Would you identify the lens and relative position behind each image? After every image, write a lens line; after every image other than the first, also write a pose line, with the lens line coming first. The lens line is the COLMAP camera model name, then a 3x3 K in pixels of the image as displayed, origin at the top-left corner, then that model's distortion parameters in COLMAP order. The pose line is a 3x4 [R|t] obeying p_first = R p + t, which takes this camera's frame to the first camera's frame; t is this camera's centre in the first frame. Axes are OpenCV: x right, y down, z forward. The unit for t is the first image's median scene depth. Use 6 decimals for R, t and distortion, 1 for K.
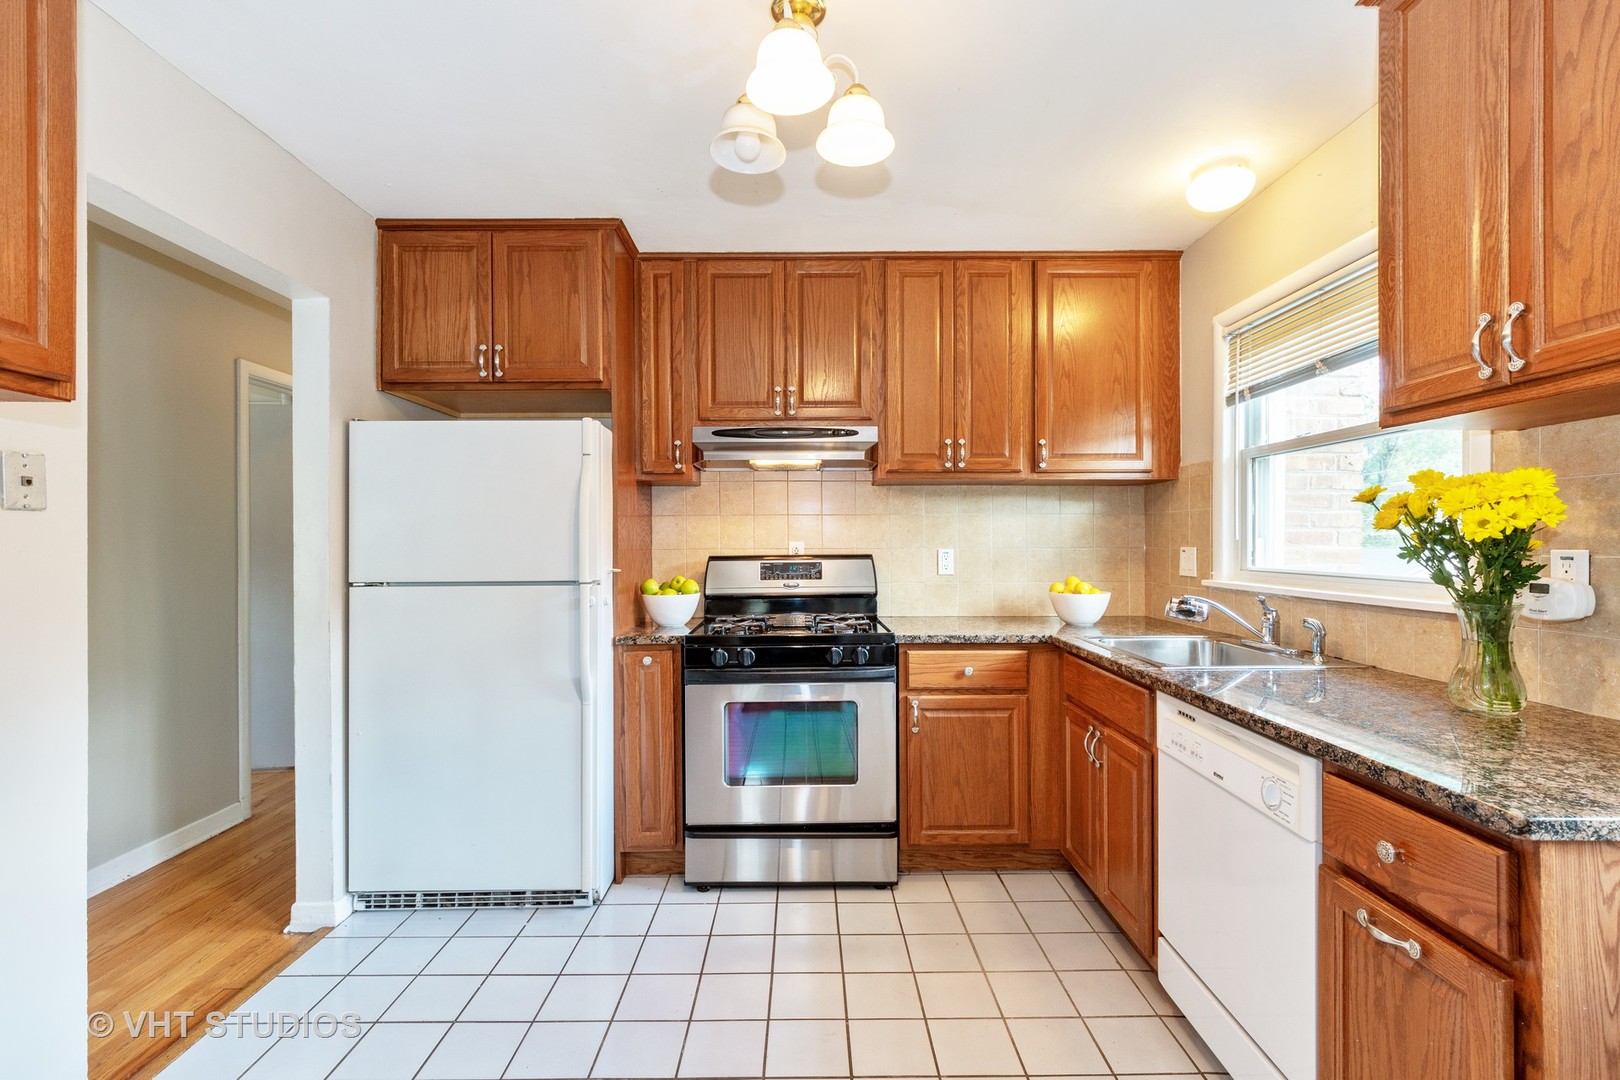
lens RADIAL K [[730.2, 0, 808.1], [0, 730.2, 541.3], [0, 0, 1]] dist [0.000487, -0.000264]
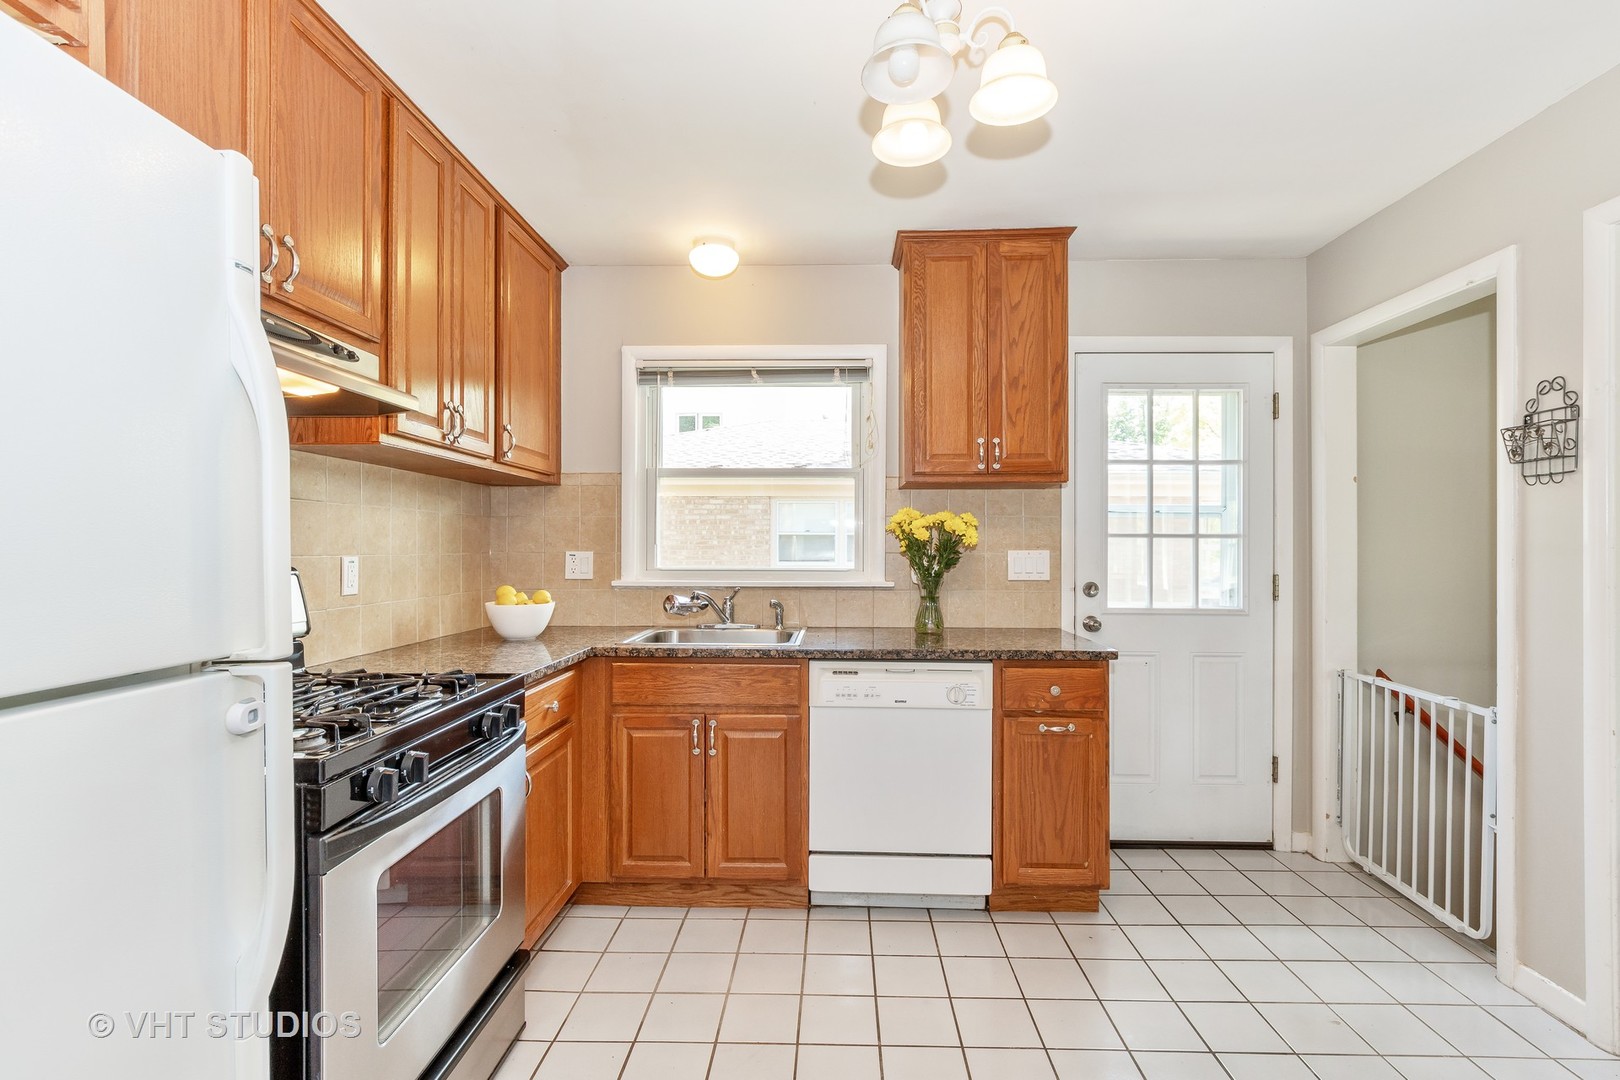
lens RADIAL K [[730.2, 0, 811.2], [0, 730.2, 549.4], [0, 0, 1]] dist [0.000487, -0.000264]
pose [[0.029192, 0.000799, 0.999573, -0.984382], [-0.001675, 0.999998, -0.000750, 0.008874], [-0.999572, -0.001653, 0.029194, 1.178432]]
